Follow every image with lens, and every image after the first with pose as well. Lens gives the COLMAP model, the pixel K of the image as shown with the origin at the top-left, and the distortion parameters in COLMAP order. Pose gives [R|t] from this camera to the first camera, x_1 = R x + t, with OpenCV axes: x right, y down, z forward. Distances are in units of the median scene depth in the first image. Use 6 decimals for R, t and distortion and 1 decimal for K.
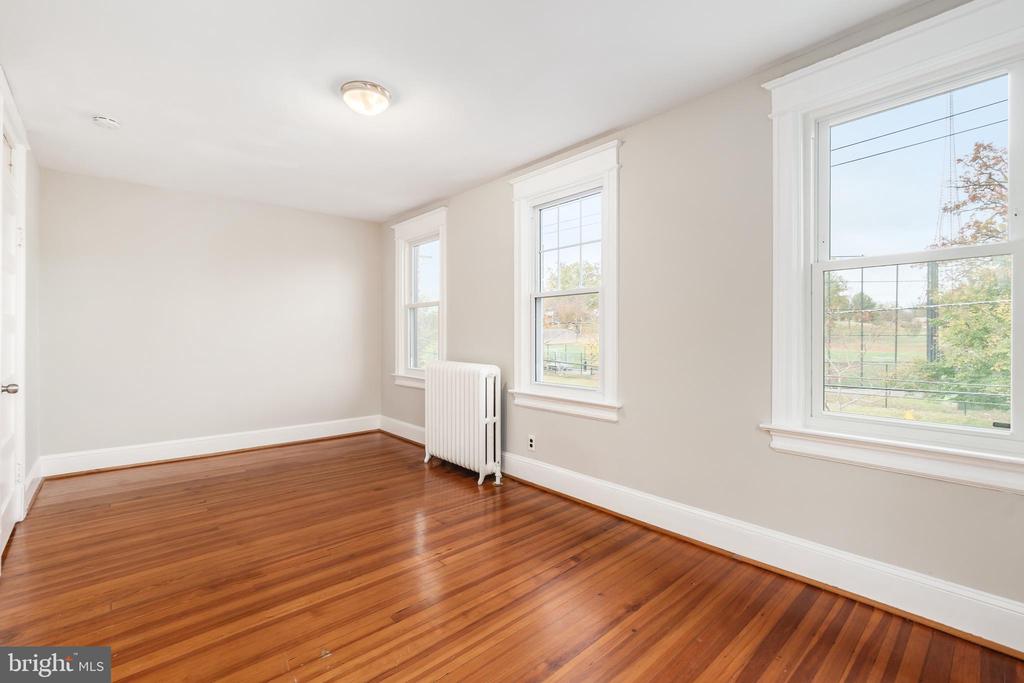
lens RADIAL K [[460.2, 0, 506.8], [0, 460.2, 329.1], [0, 0, 1]] dist [-0.001663, -0.000126]
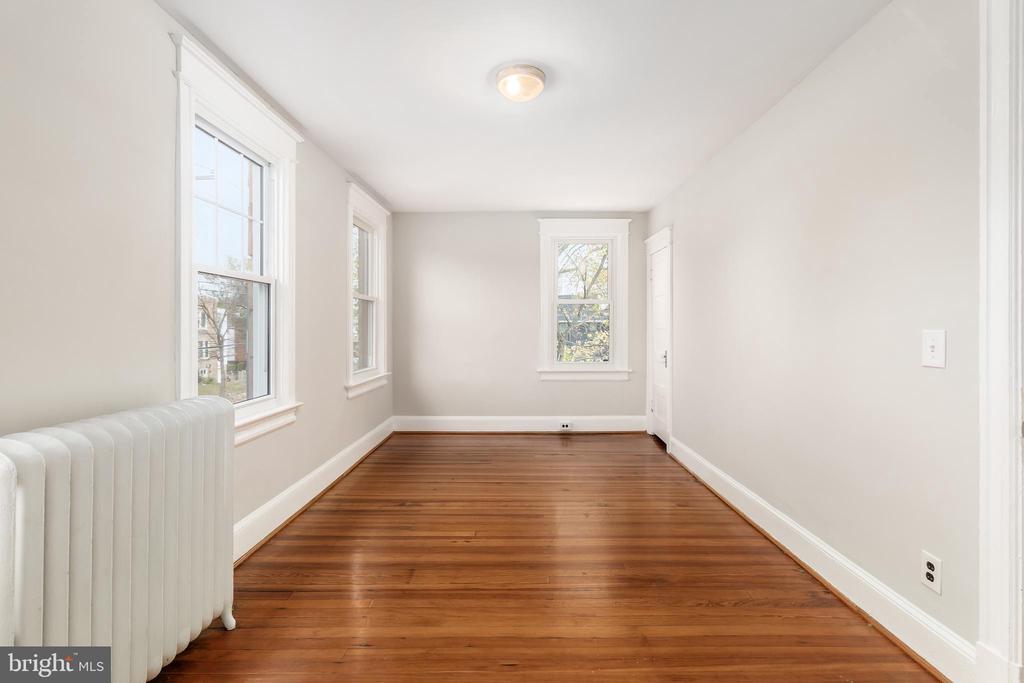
lens RADIAL K [[460.2, 0, 506.8], [0, 460.2, 329.1], [0, 0, 1]] dist [-0.001663, -0.000126]
pose [[-0.734355, -0.005520, 0.678743, -0.847089], [-0.004952, 0.999984, 0.002774, -0.003202], [-0.678747, -0.001324, -0.734371, 1.562053]]
